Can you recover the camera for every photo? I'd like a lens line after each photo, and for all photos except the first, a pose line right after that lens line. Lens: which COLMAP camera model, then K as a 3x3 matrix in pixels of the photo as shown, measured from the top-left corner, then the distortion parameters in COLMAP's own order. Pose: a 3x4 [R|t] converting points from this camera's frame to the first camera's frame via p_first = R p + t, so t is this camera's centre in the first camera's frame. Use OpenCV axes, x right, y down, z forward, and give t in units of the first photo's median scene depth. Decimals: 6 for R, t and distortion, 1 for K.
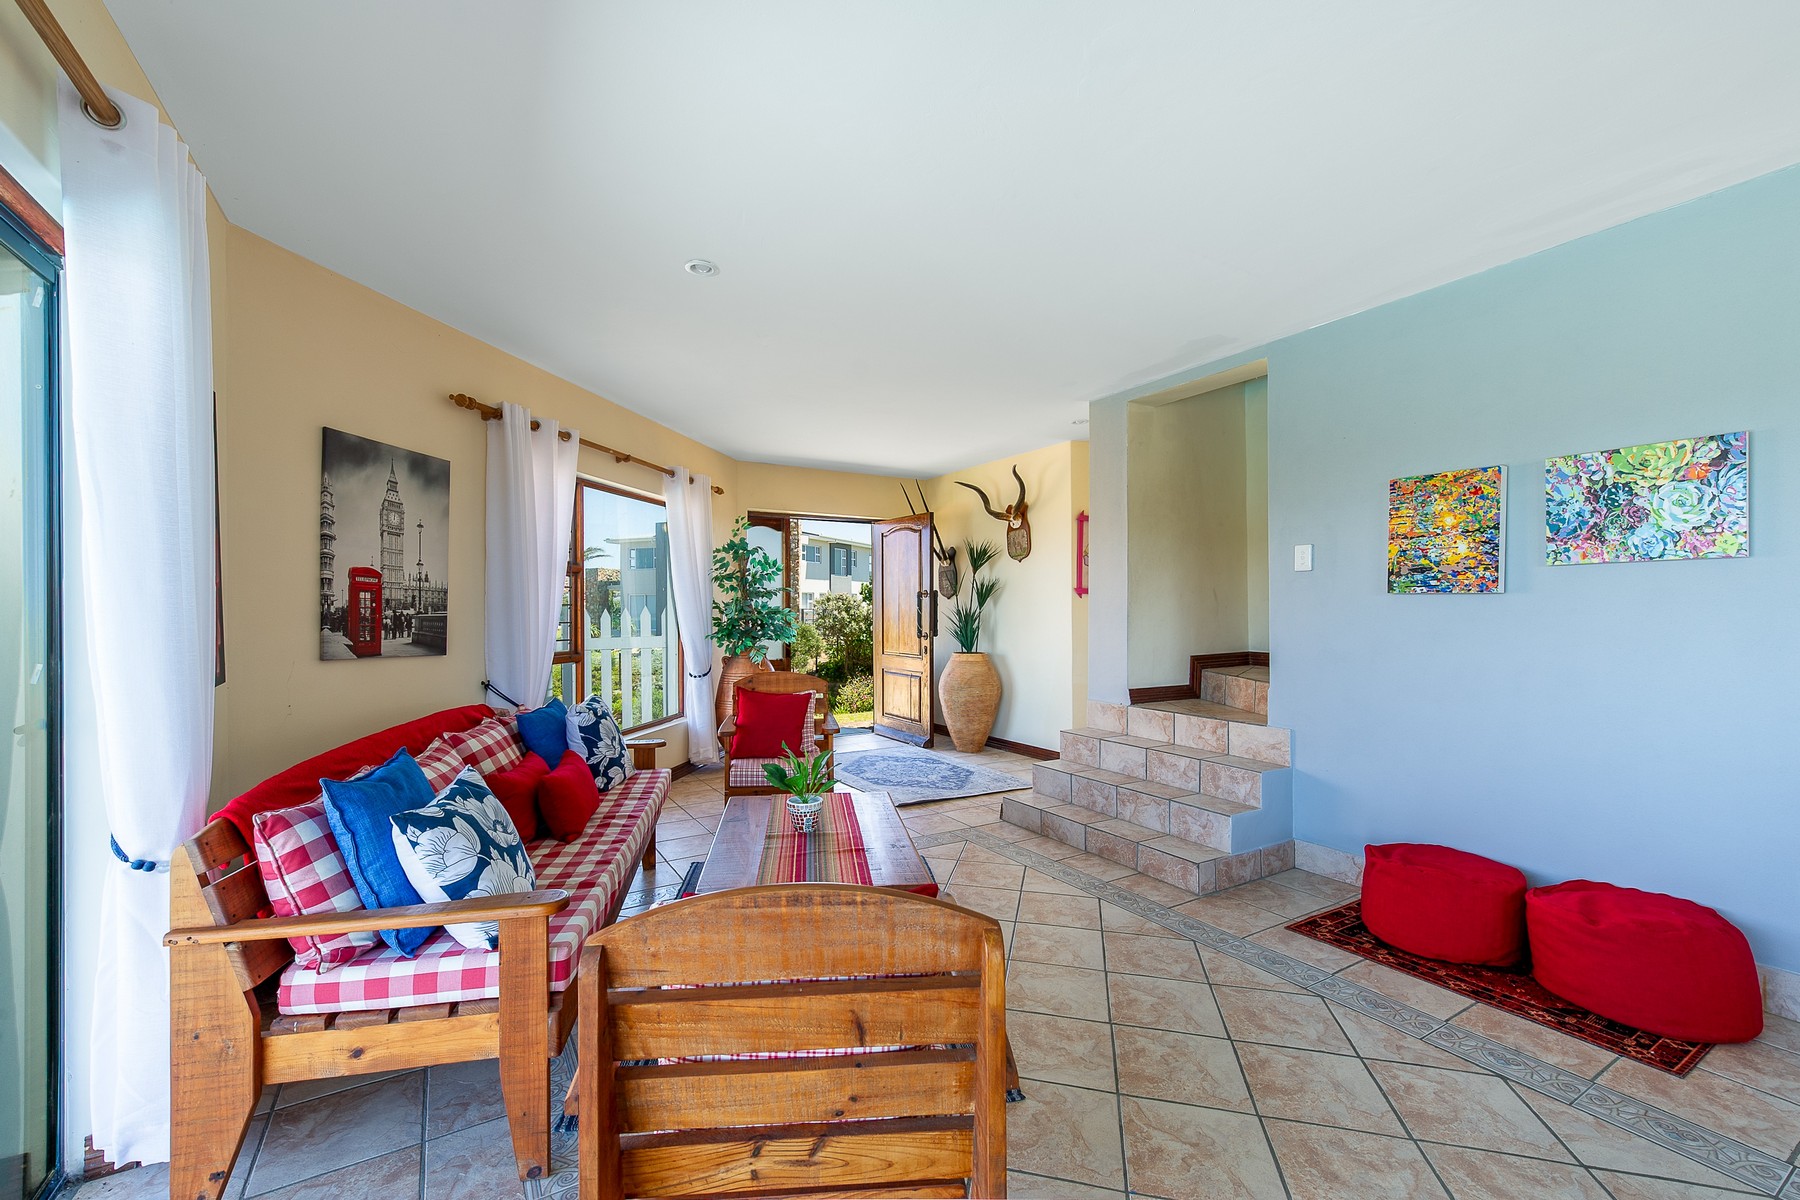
lens RADIAL K [[669.4, 0, 900.8], [0, 669.4, 620.5], [0, 0, 1]] dist [0.000806, 0.000223]
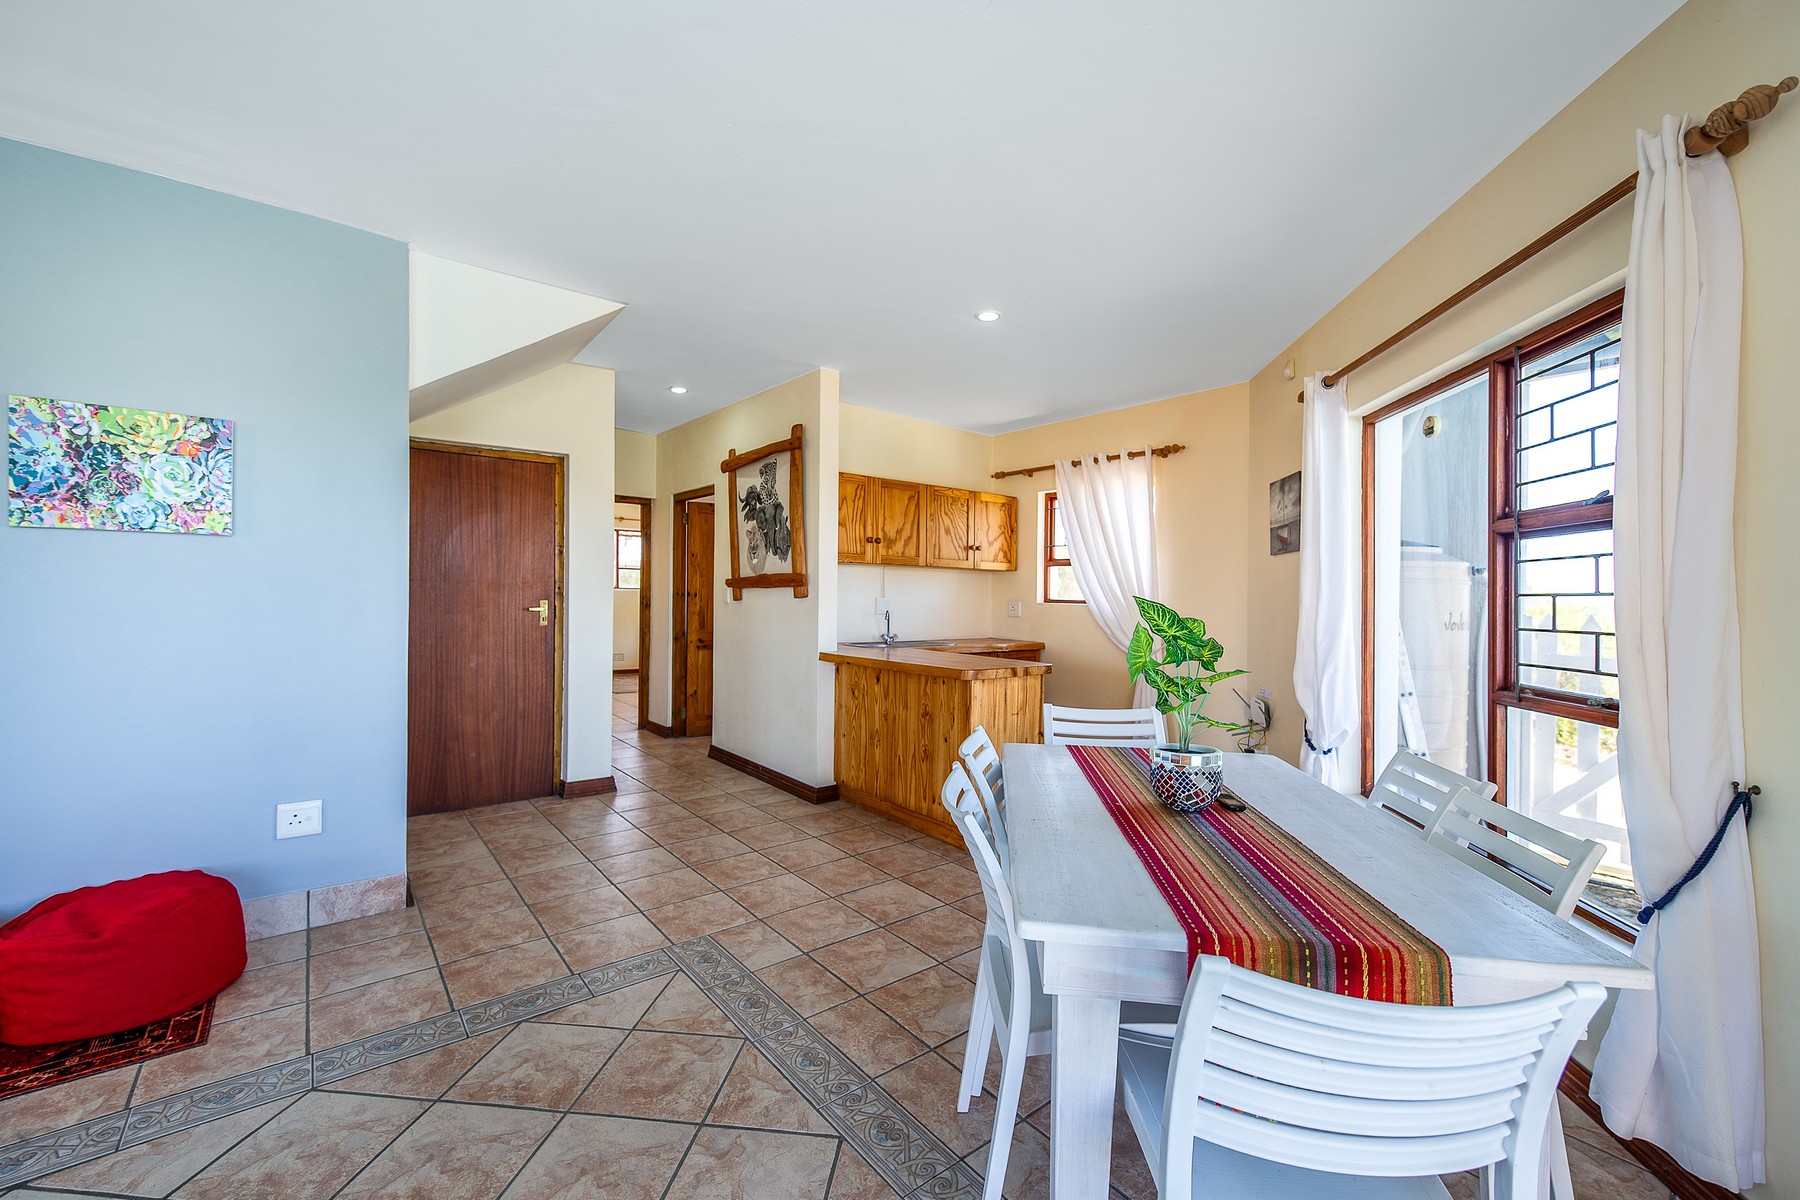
lens RADIAL K [[718.9, 0, 898.0], [0, 718.9, 593.9], [0, 0, 1]] dist [0.001451, 0.000750]
pose [[-0.089328, 0.000229, 0.996002, -0.005694], [-0.000782, 1.000000, -0.000301, -0.000208], [-0.996002, -0.000806, -0.089328, 0.016188]]
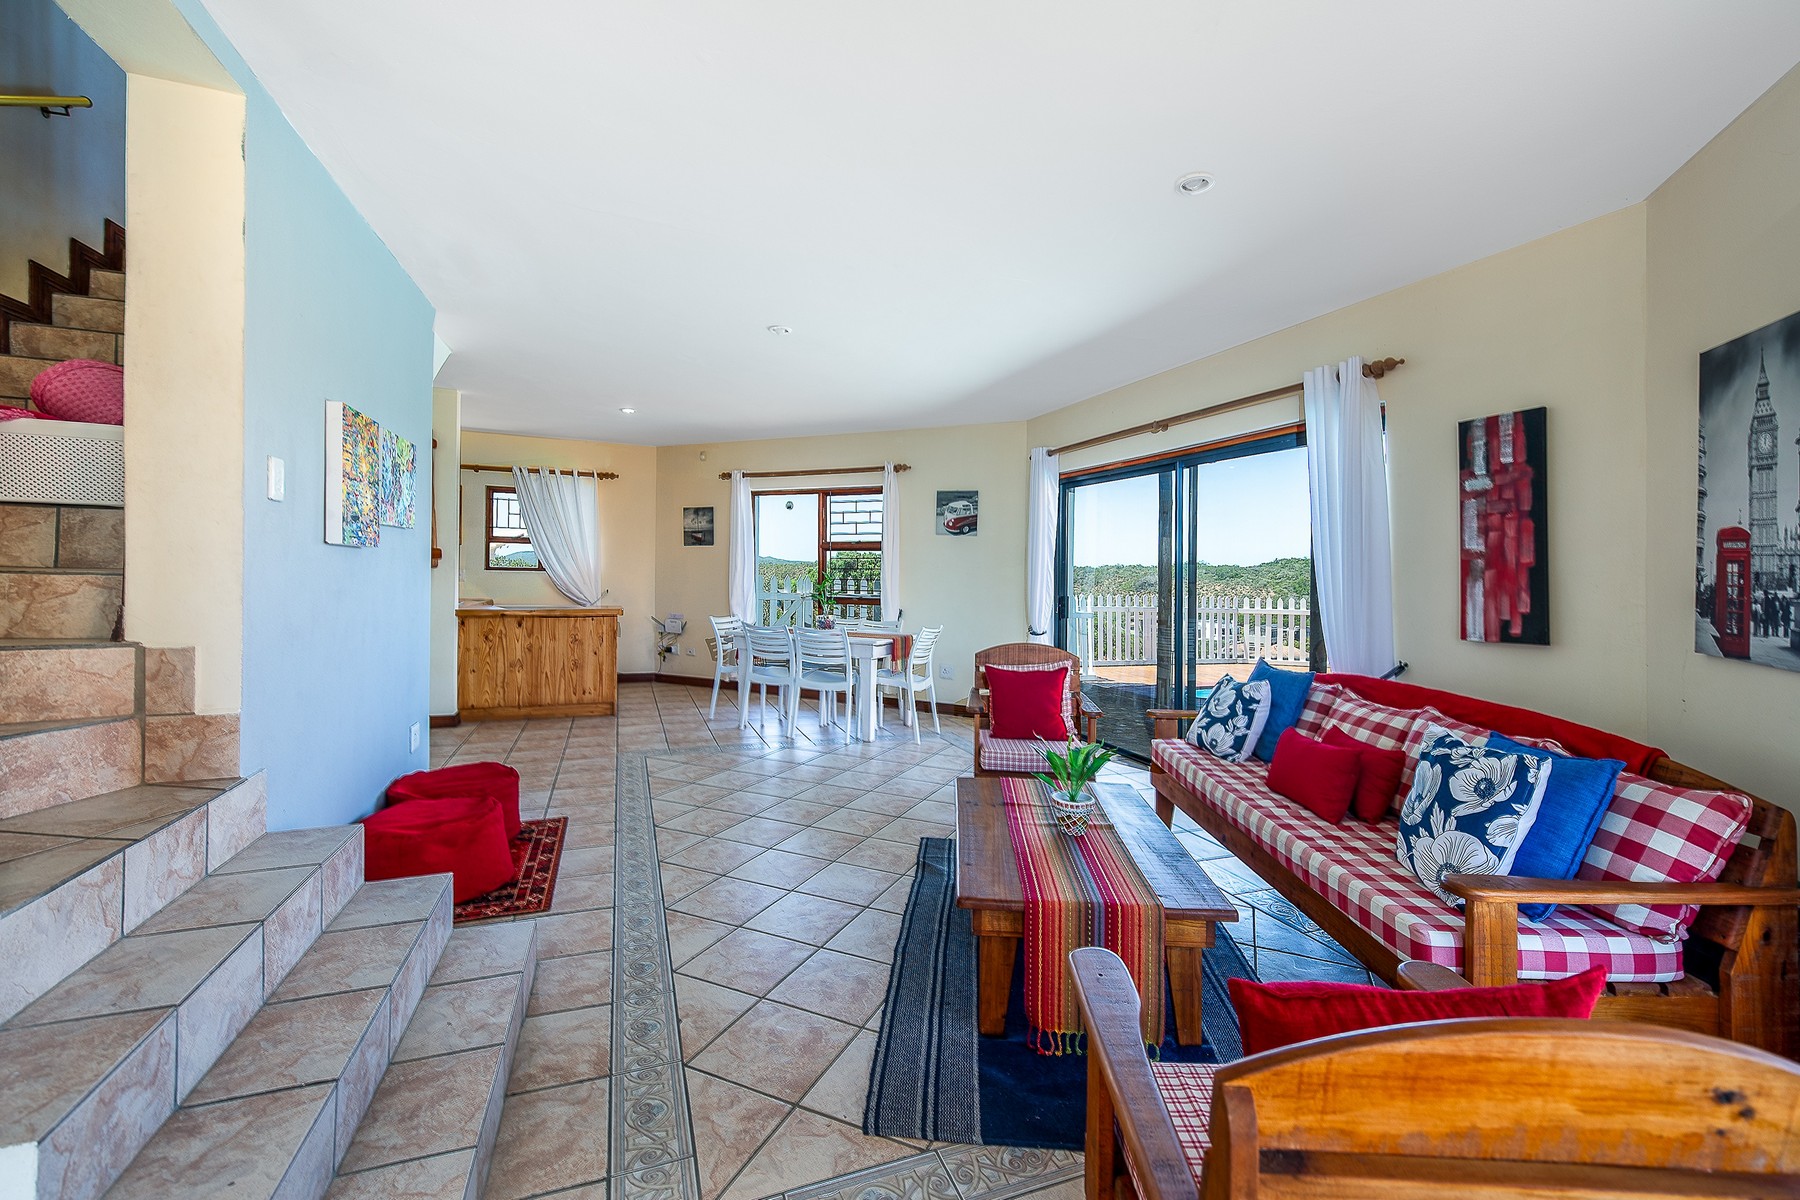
lens RADIAL K [[721.6, 0, 894.9], [0, 721.6, 559.0], [0, 0, 1]] dist [0.000188, 0.000057]
pose [[-0.971691, -0.011851, 0.235958, -0.037423], [-0.012373, 0.999923, -0.000732, -0.009669], [-0.235932, -0.003631, -0.971763, 0.526769]]
